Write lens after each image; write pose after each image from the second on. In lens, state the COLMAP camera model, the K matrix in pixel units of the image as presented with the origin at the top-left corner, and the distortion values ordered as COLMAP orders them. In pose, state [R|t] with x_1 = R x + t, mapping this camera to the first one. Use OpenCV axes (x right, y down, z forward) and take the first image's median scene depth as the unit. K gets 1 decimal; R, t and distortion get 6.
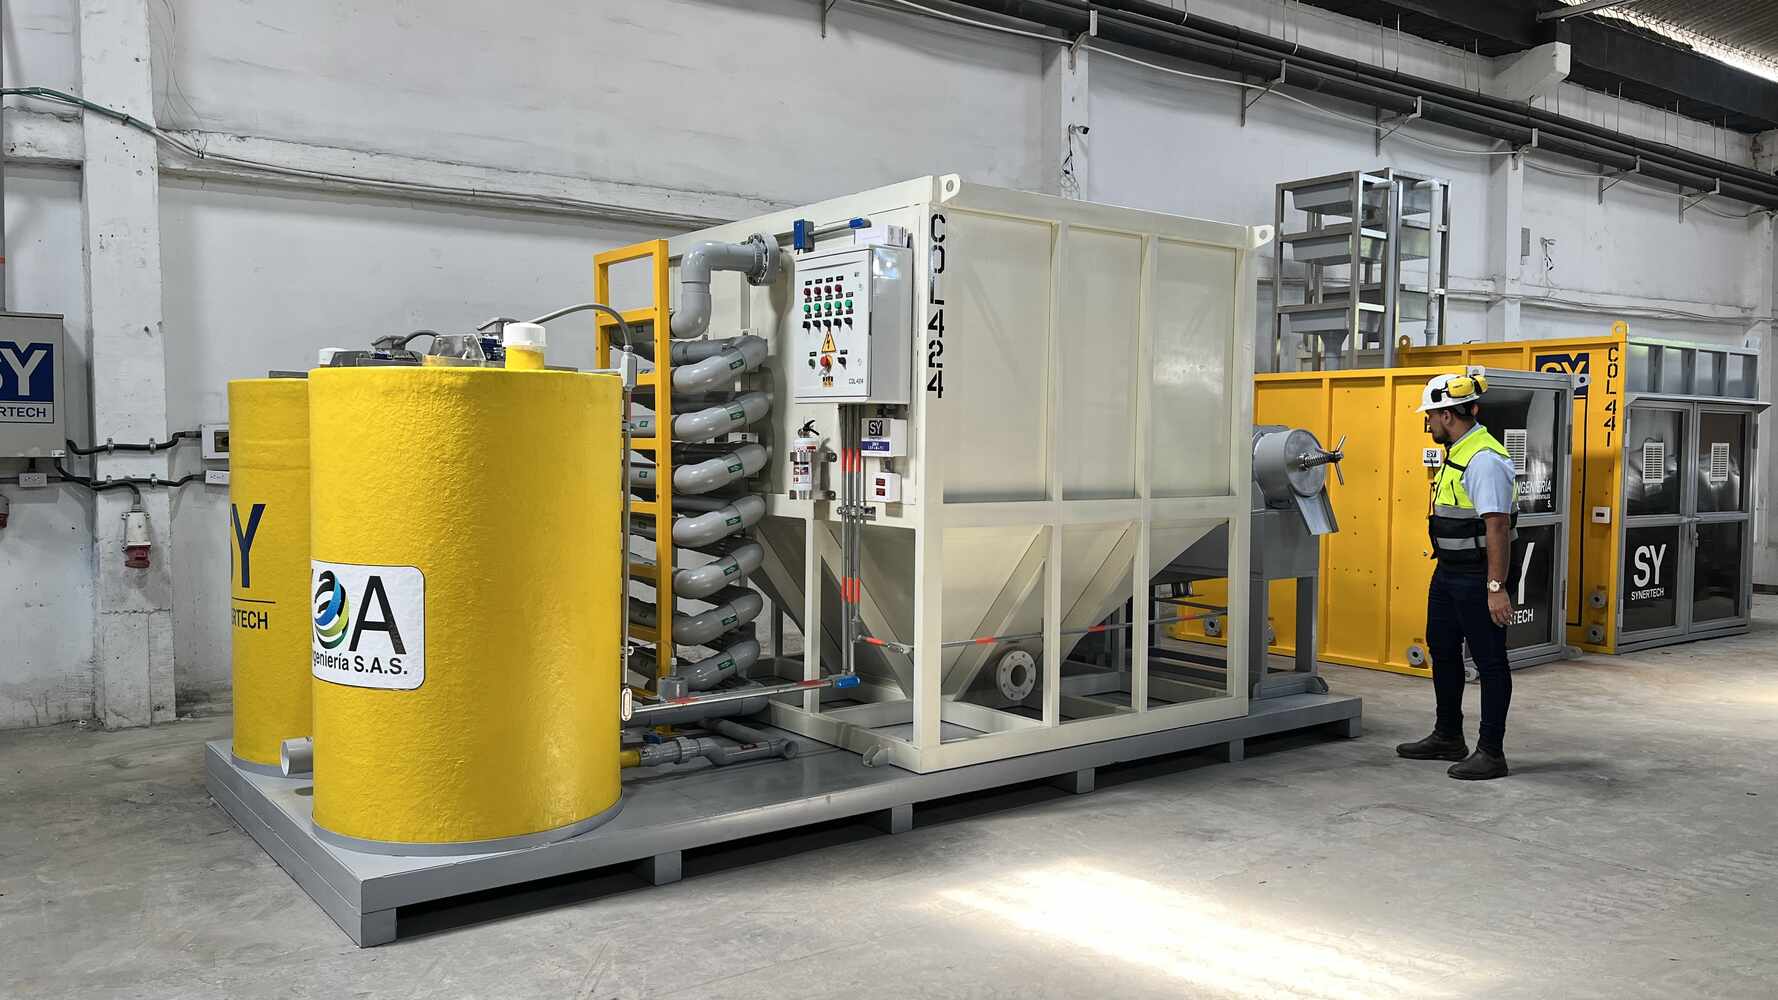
lens RADIAL K [[1383.9, 0, 882.6], [0, 1383.9, 473.2], [0, 0, 1]] dist [0.053781, -0.010999]
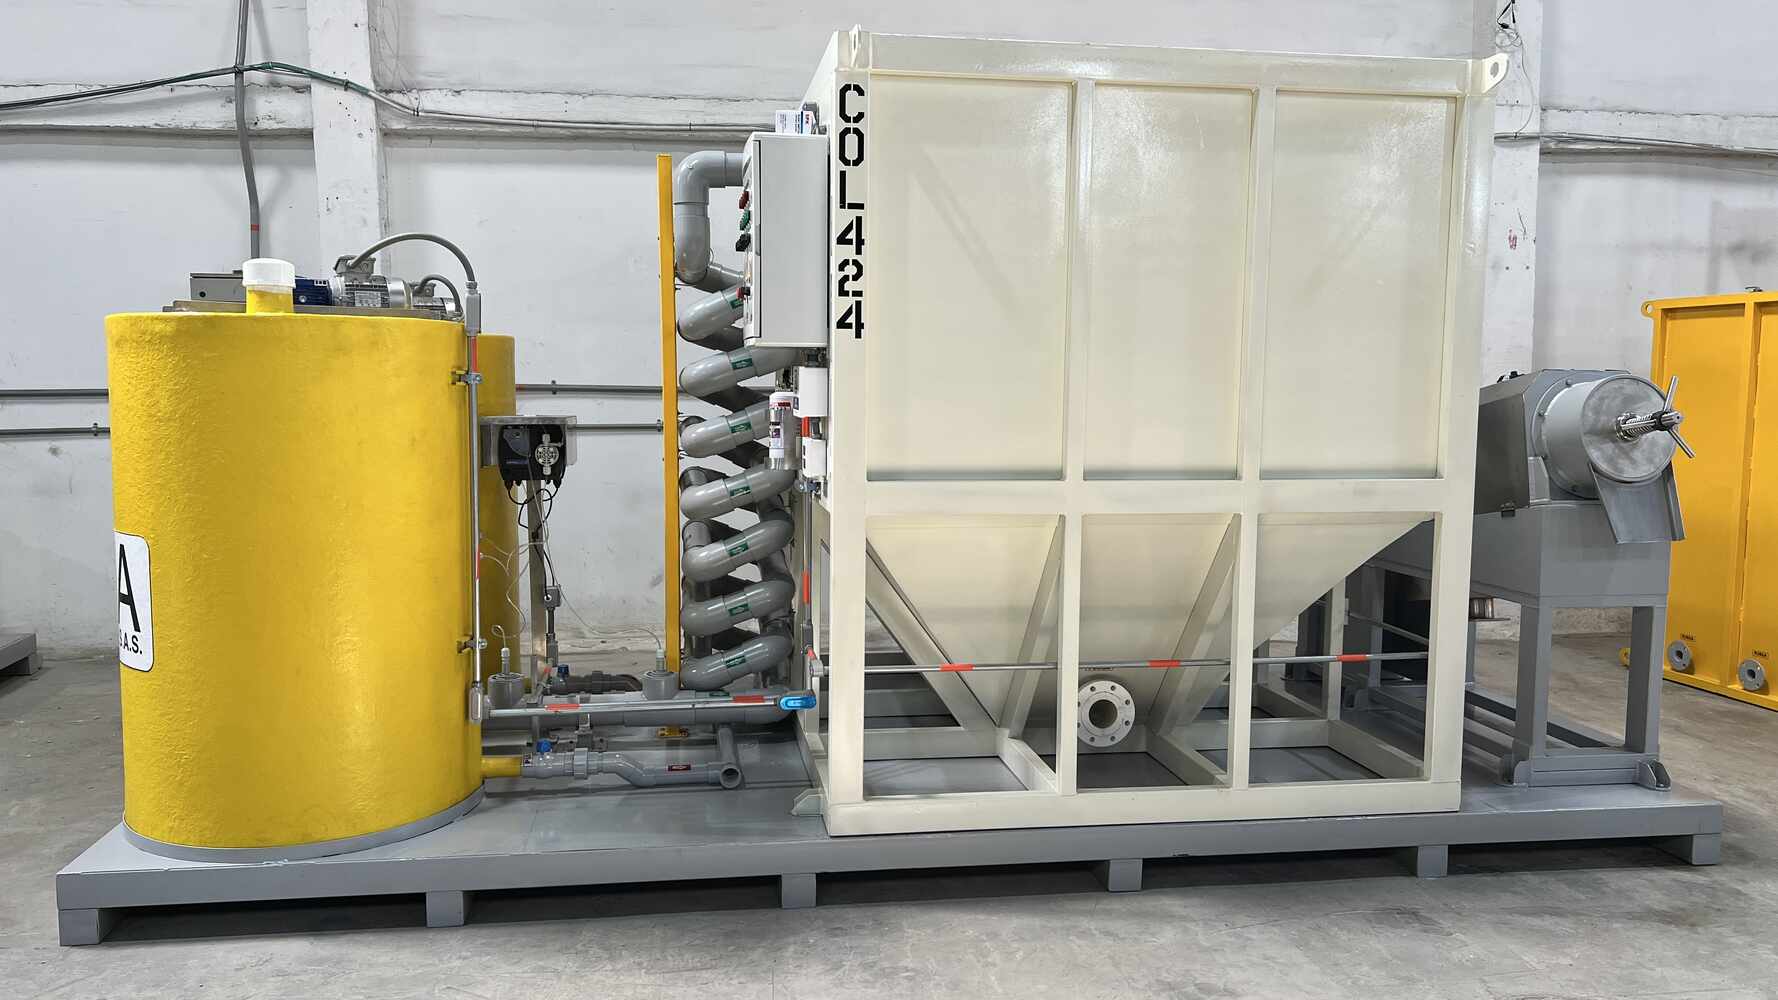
lens RADIAL K [[1364.3, 0, 889.0], [0, 1364.3, 500.0], [0, 0, 1]] dist [0.022352, 0.008352]
pose [[0.873043, 0.040203, -0.485982, 0.379729], [-0.011885, 0.998054, 0.061212, -0.012108], [0.487497, -0.047665, 0.871822, 0.343295]]
